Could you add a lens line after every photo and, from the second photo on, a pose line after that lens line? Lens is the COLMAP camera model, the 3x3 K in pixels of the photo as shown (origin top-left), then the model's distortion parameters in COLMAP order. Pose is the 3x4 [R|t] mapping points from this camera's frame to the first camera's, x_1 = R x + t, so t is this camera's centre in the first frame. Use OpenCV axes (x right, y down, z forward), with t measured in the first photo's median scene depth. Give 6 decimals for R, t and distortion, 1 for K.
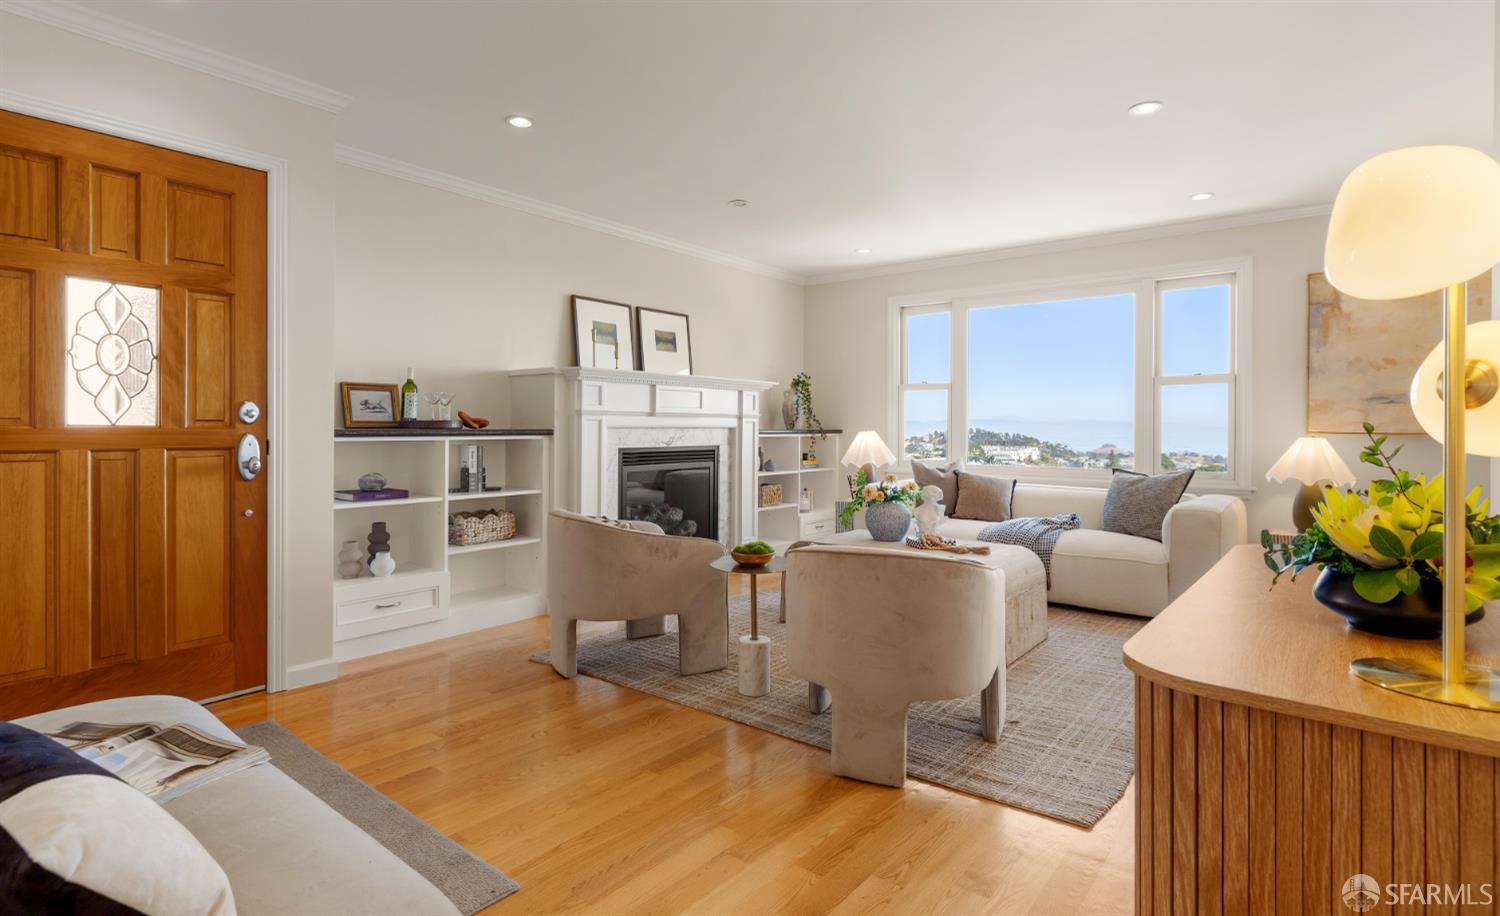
lens RADIAL K [[755.9, 0, 830.6], [0, 755.9, 428.1], [0, 0, 1]] dist [0.011871, 0.000311]
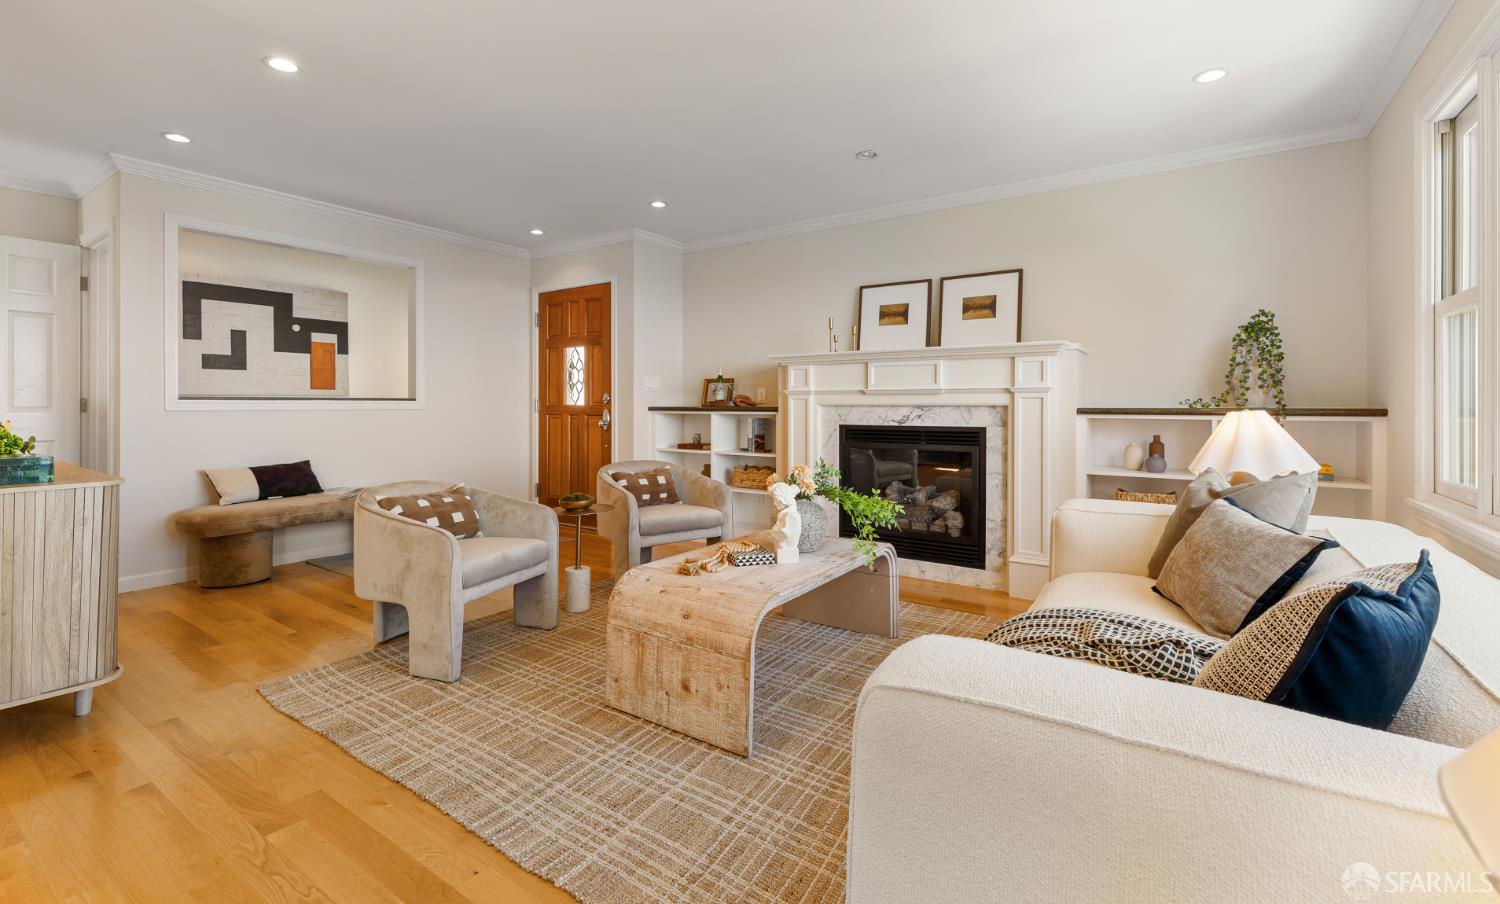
lens RADIAL K [[654.7, 0, 698.5], [0, 654.7, 413.9], [0, 0, 1]] dist [-0.000273, -0.000941]
pose [[-0.027076, 0.009128, -0.999592, 0.633756], [-0.002232, 0.999955, 0.009192, 0.002959], [0.999631, 0.002480, -0.027055, 0.792725]]
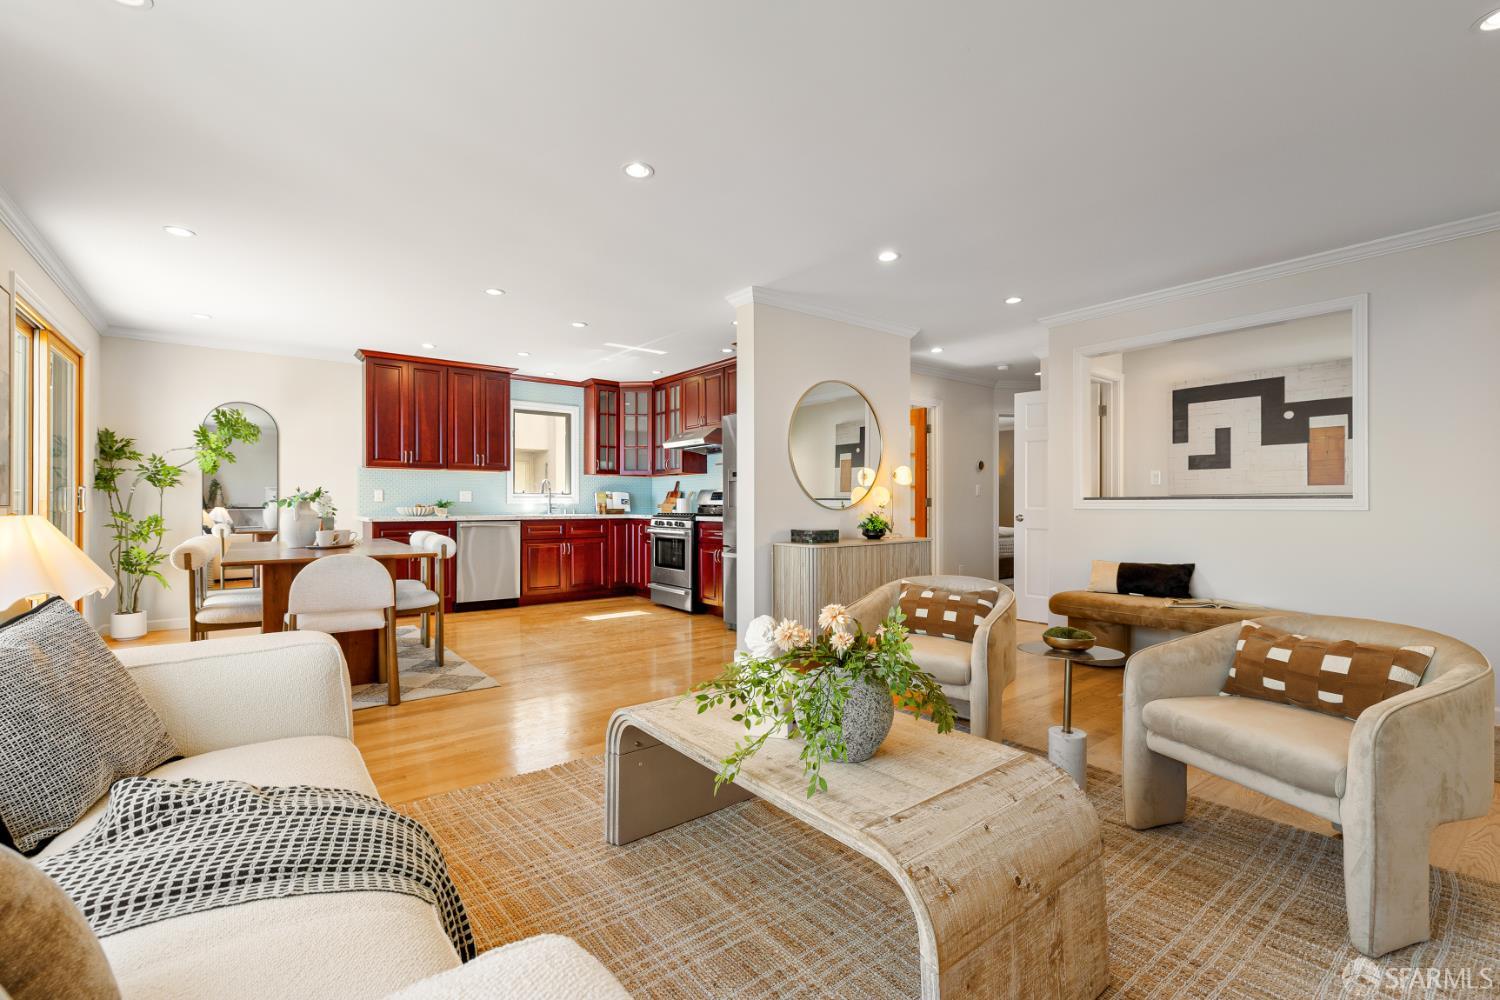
lens RADIAL K [[663.5, 0, 753.4], [0, 663.5, 511.1], [0, 0, 1]] dist [-0.008119, 0.002096]
pose [[-0.957077, -0.008961, 0.289696, 0.004995], [-0.005136, 0.999889, 0.013960, -0.000521], [-0.289789, 0.011873, -0.957017, 1.231355]]
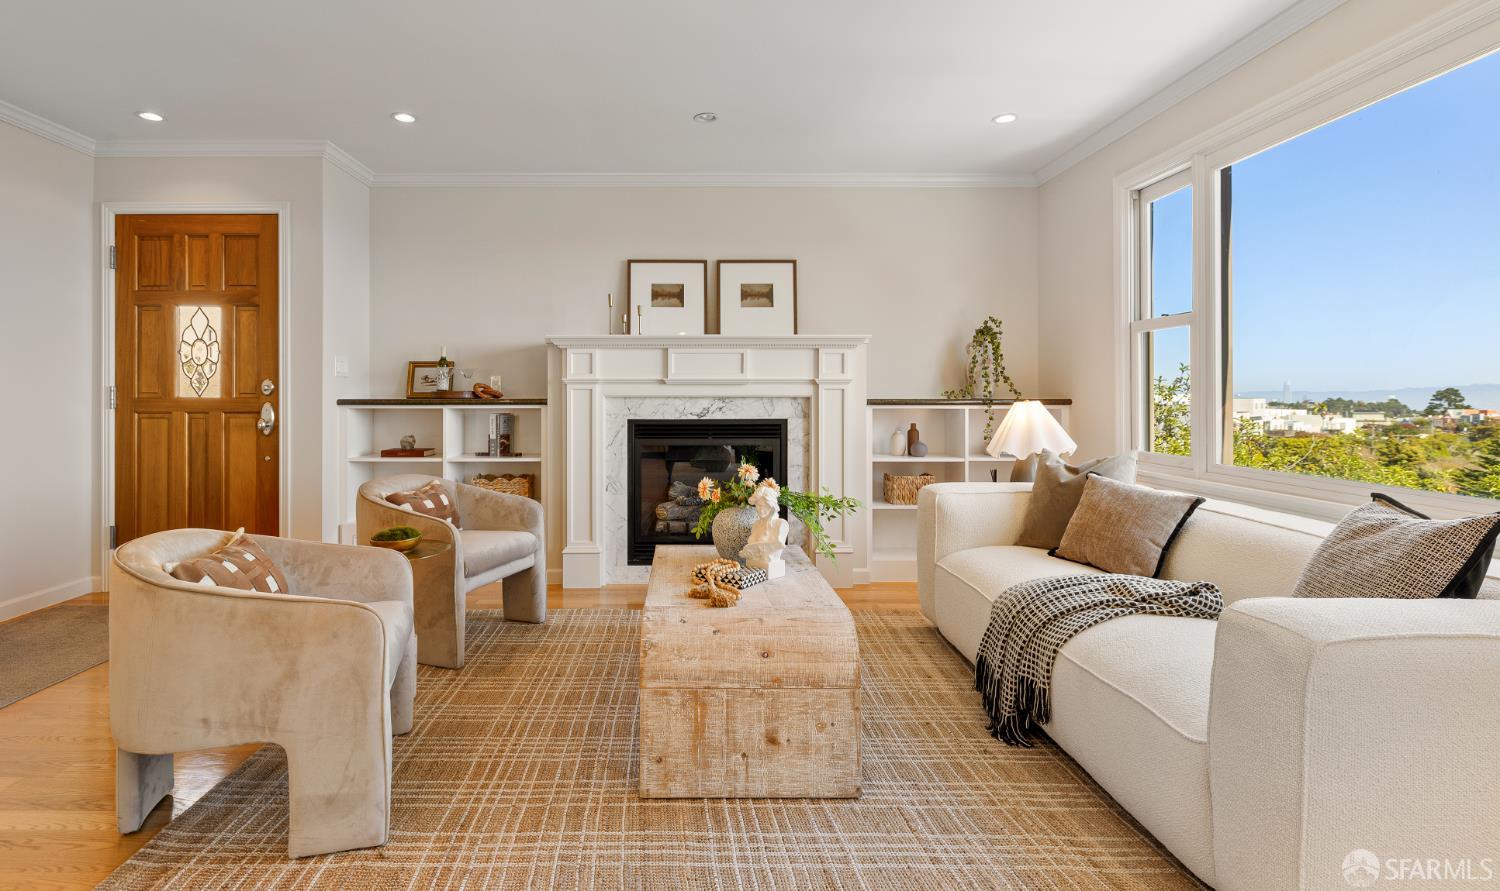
lens RADIAL K [[785.9, 0, 680.8], [0, 785.9, 399.4], [0, 0, 1]] dist [0.000891, 0.001864]
pose [[0.571163, -0.000349, -0.820836, 0.525060], [0.001770, 0.999998, 0.000807, 0.001269], [0.820835, -0.001913, 0.571163, 0.484272]]
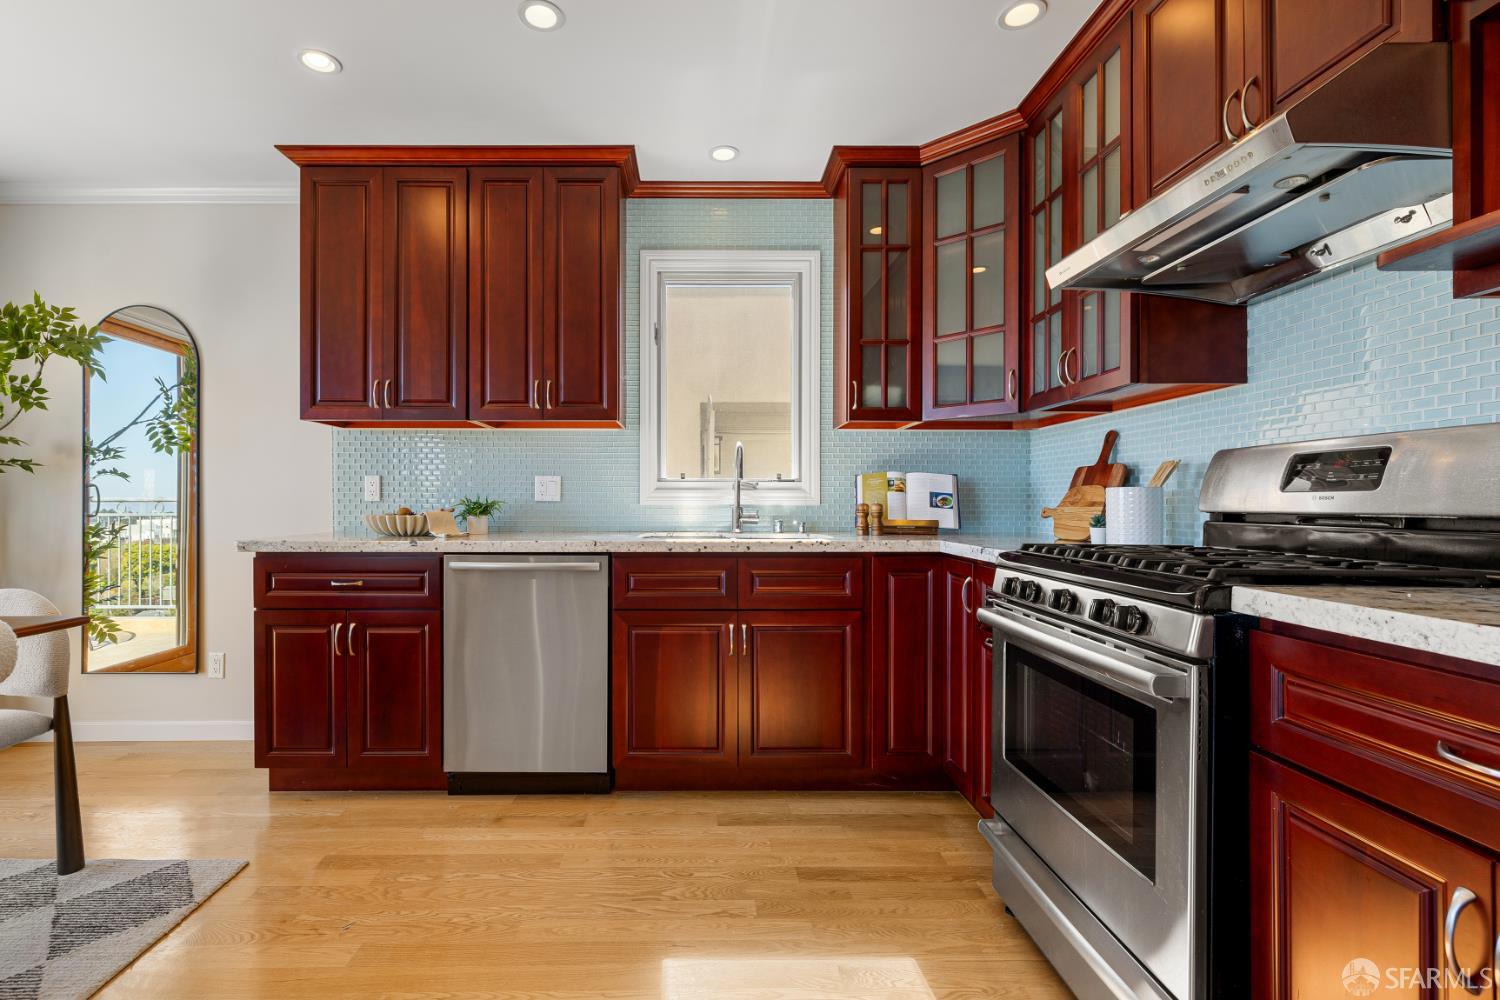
lens RADIAL K [[689.2, 0, 741.2], [0, 689.2, 502.1], [0, 0, 1]] dist [-0.000967, 0.000206]
pose [[-0.617431, -0.004307, 0.786613, 0.423072], [-0.001765, 0.999990, 0.004090, 0.000289], [-0.786623, 0.001137, -0.617432, 0.258934]]
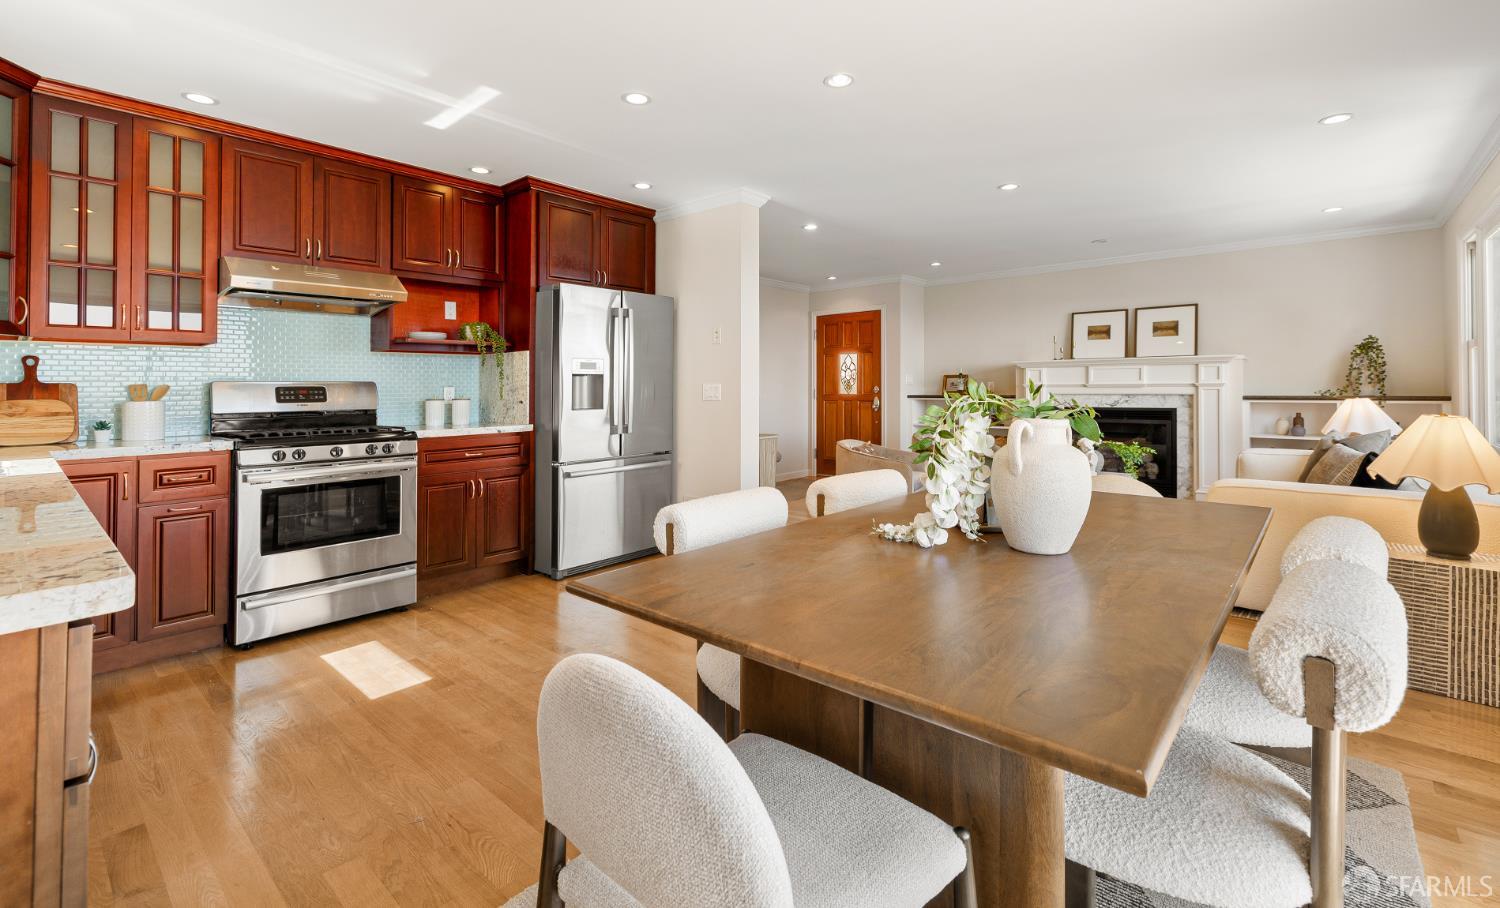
lens RADIAL K [[654.7, 0, 686.9], [0, 654.7, 393.8], [0, 0, 1]] dist [-0.000273, -0.000941]
pose [[-0.153734, 0.007723, -0.988082, 1.197375], [0.006582, 0.999955, 0.006792, -0.016097], [0.988090, -0.005459, -0.153778, 0.394778]]
